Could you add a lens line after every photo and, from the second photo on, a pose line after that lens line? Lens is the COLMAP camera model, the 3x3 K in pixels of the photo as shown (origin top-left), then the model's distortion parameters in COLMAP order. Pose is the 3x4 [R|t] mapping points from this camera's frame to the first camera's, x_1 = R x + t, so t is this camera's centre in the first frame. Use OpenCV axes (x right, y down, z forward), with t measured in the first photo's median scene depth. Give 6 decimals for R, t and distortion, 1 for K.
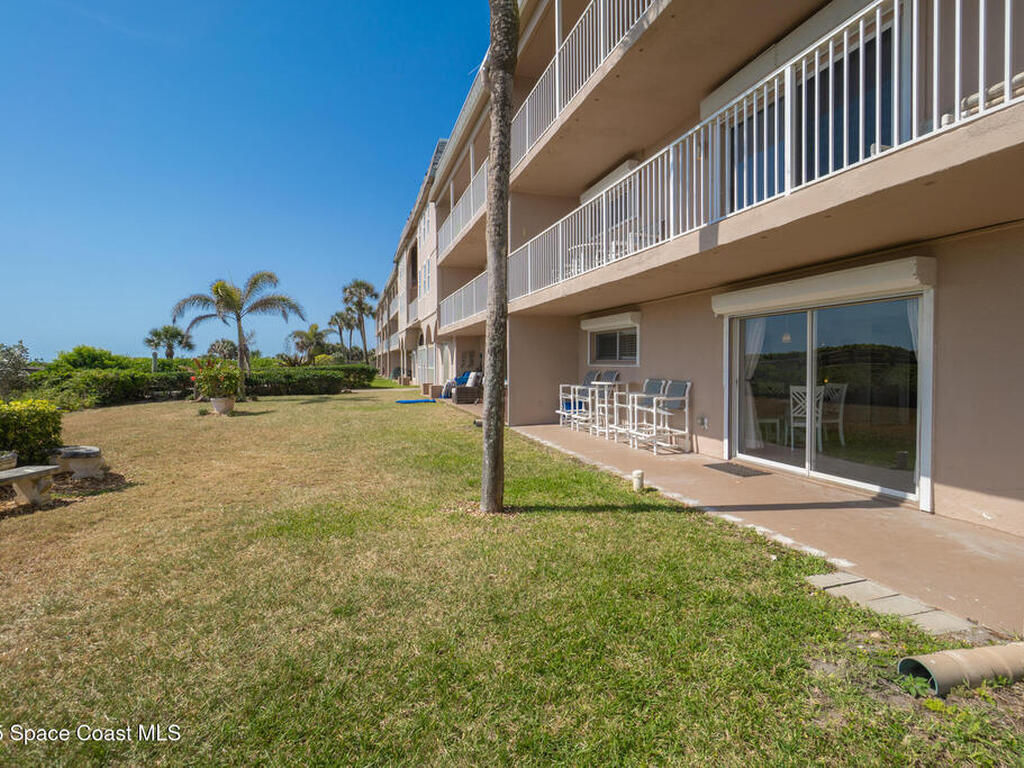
lens RADIAL K [[511.1, 0, 503.6], [0, 511.1, 376.0], [0, 0, 1]] dist [-0.001713, 0.000351]
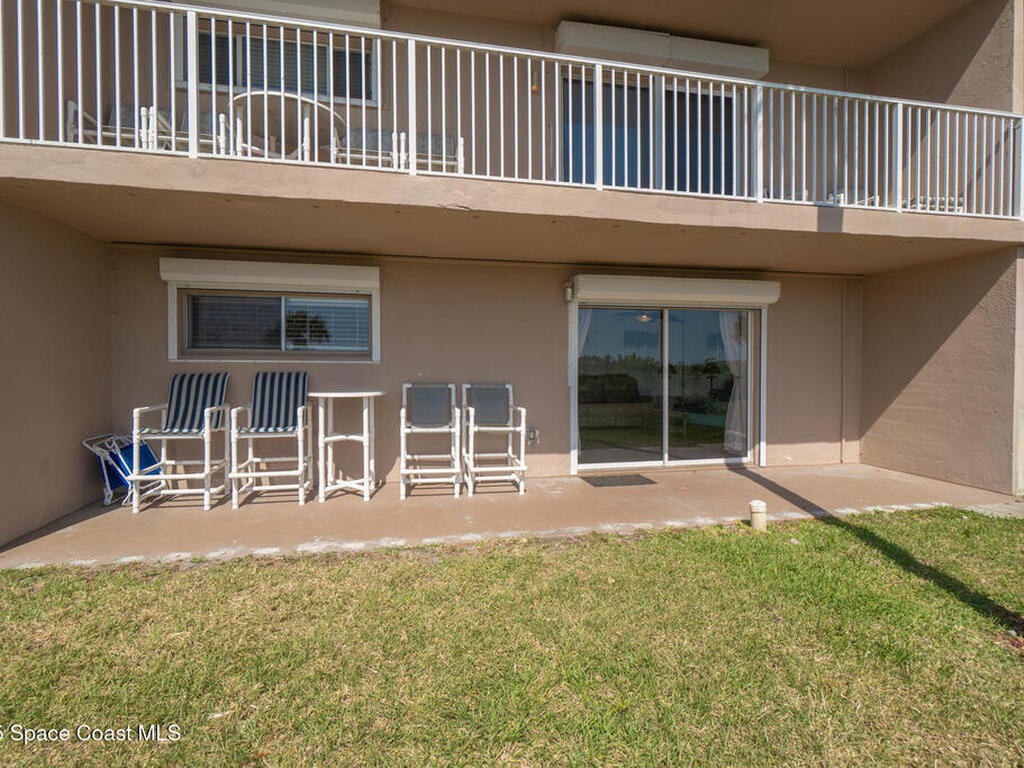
lens RADIAL K [[467.7, 0, 512.0], [0, 467.7, 384.0], [0, 0, 1]] dist [-0.001083, 0.000489]
pose [[0.083110, -0.021723, 0.996304, -0.338051], [0.021791, 0.999563, 0.019977, -0.002975], [-0.996302, 0.020051, 0.083547, 1.034230]]
